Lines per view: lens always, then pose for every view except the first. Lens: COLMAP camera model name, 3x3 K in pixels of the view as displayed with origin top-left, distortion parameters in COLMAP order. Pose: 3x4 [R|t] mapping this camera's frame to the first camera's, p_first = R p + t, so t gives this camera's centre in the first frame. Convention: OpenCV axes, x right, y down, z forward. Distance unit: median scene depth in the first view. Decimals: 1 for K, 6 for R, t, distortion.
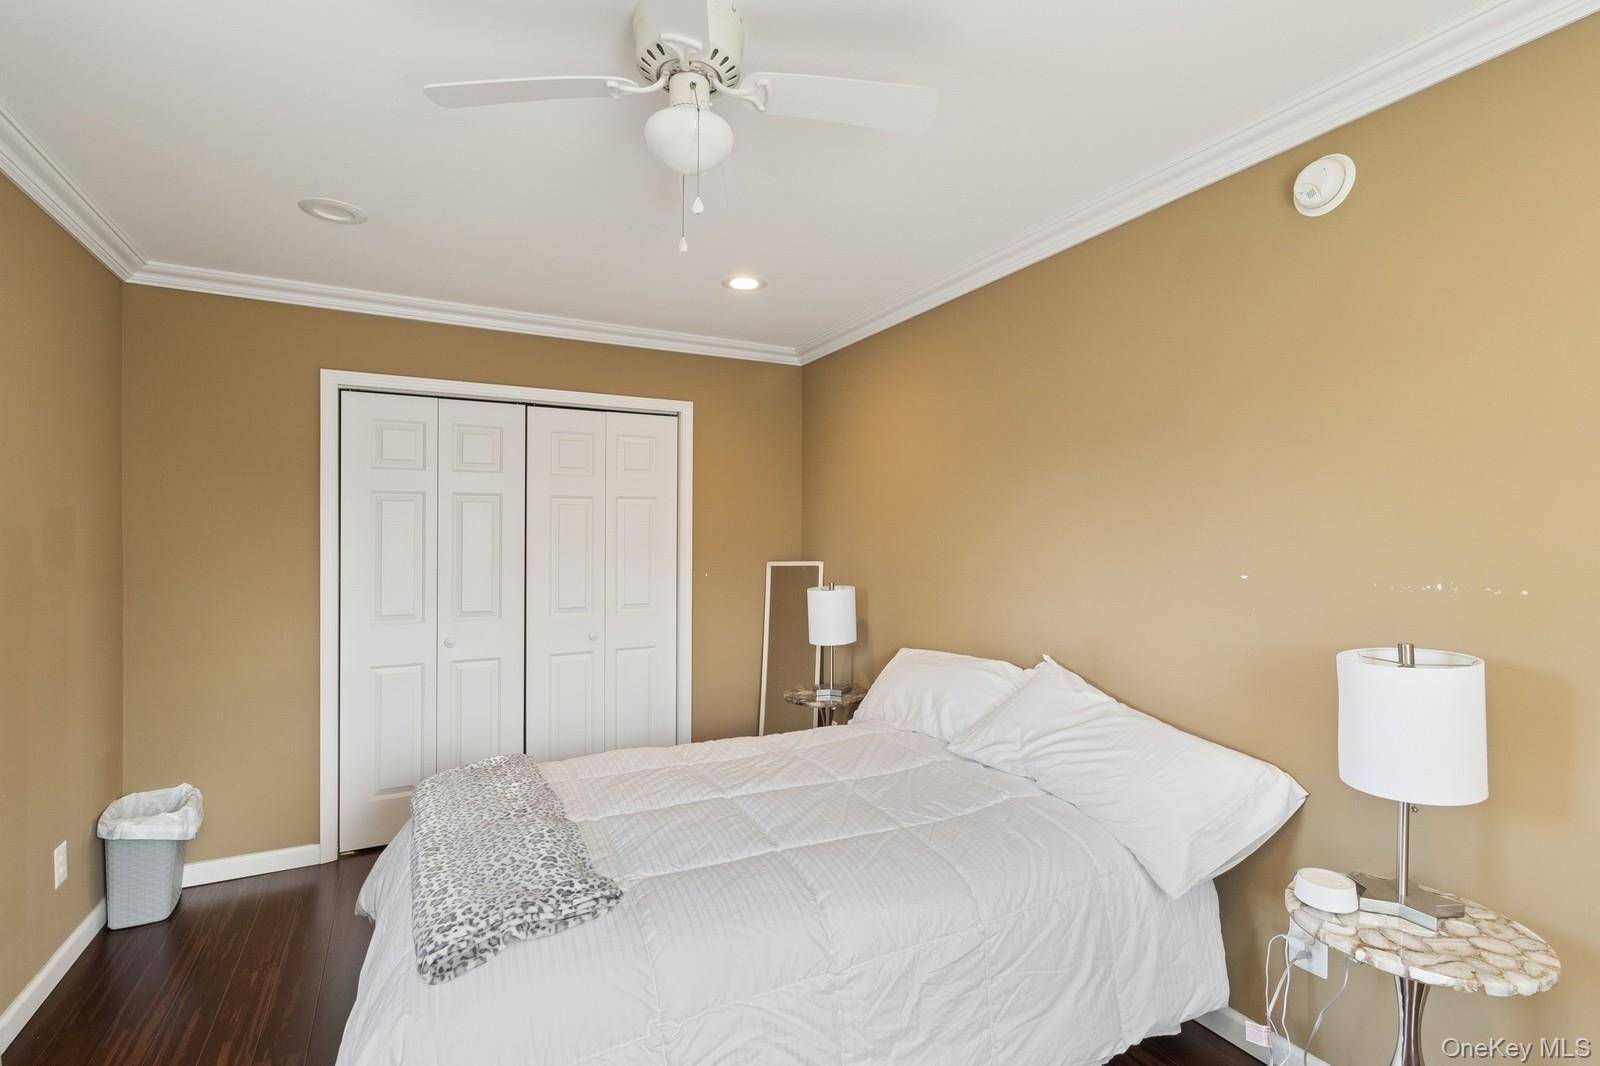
lens RADIAL K [[738.8, 0, 816.7], [0, 738.8, 536.1], [0, 0, 1]] dist [-0.000822, -0.000151]
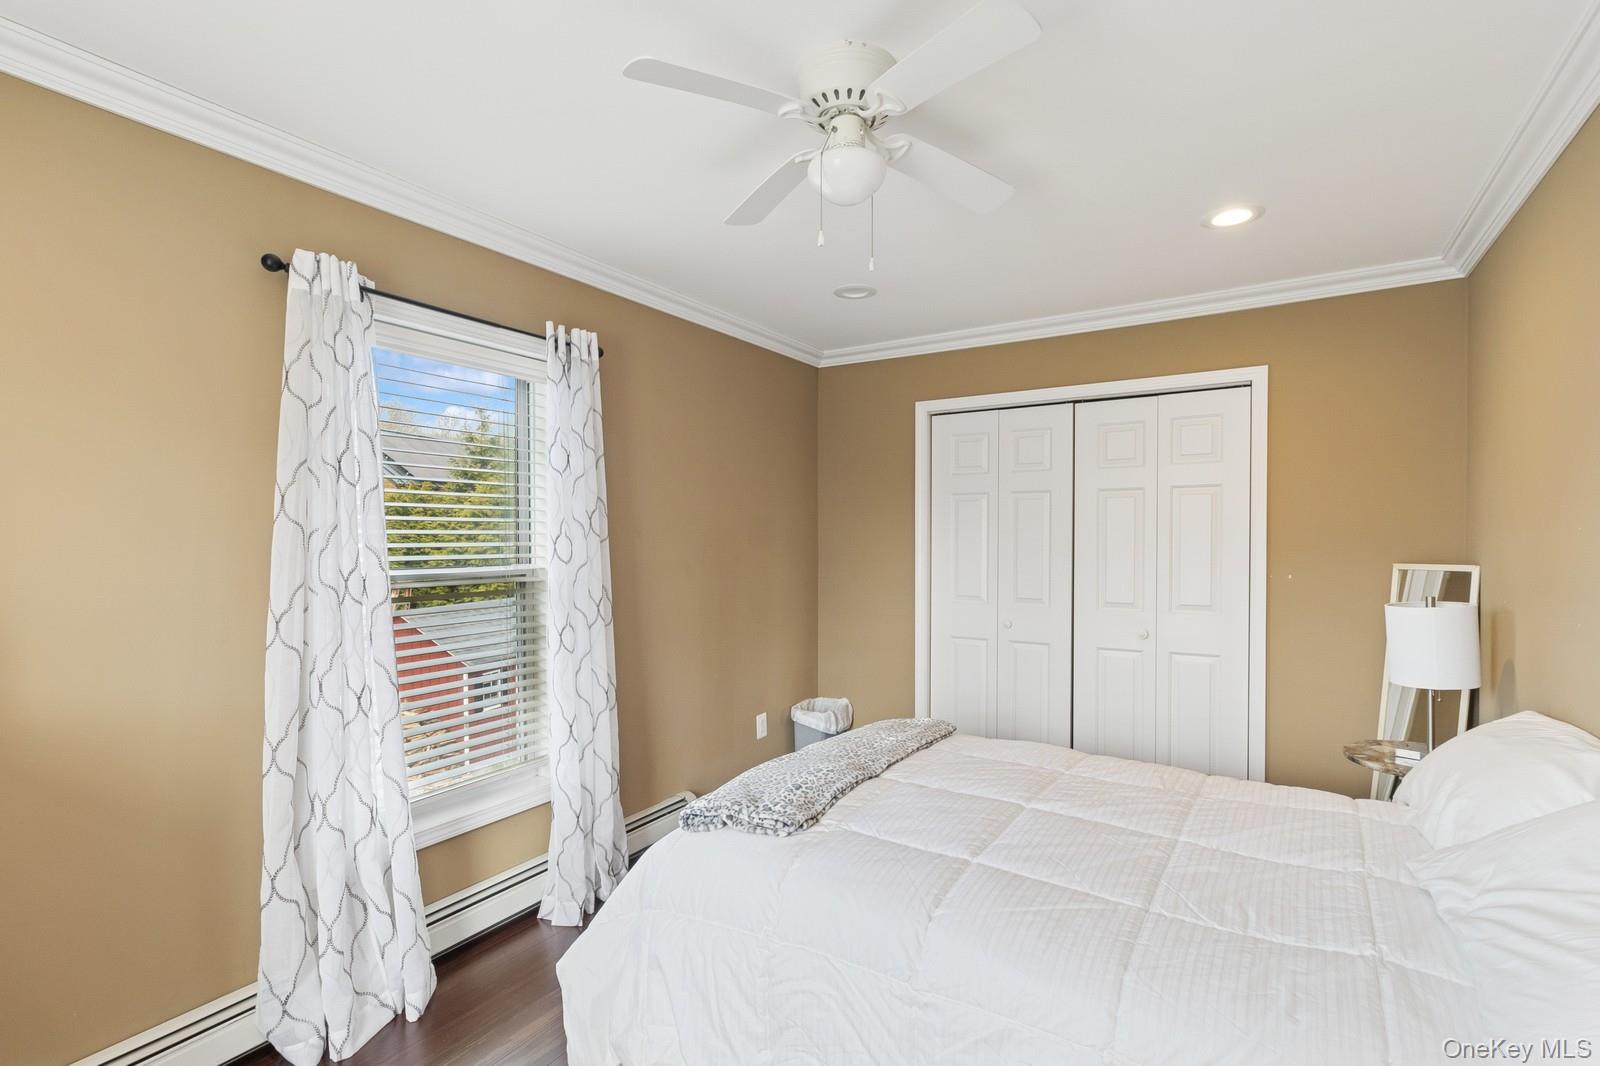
lens RADIAL K [[738.8, 0, 816.7], [0, 738.8, 536.1], [0, 0, 1]] dist [-0.000822, -0.000151]
pose [[0.498795, 0.002487, -0.866716, 0.374012], [0.005882, 0.999963, 0.006255, 0.000357], [0.866700, -0.008218, 0.498762, 0.199045]]
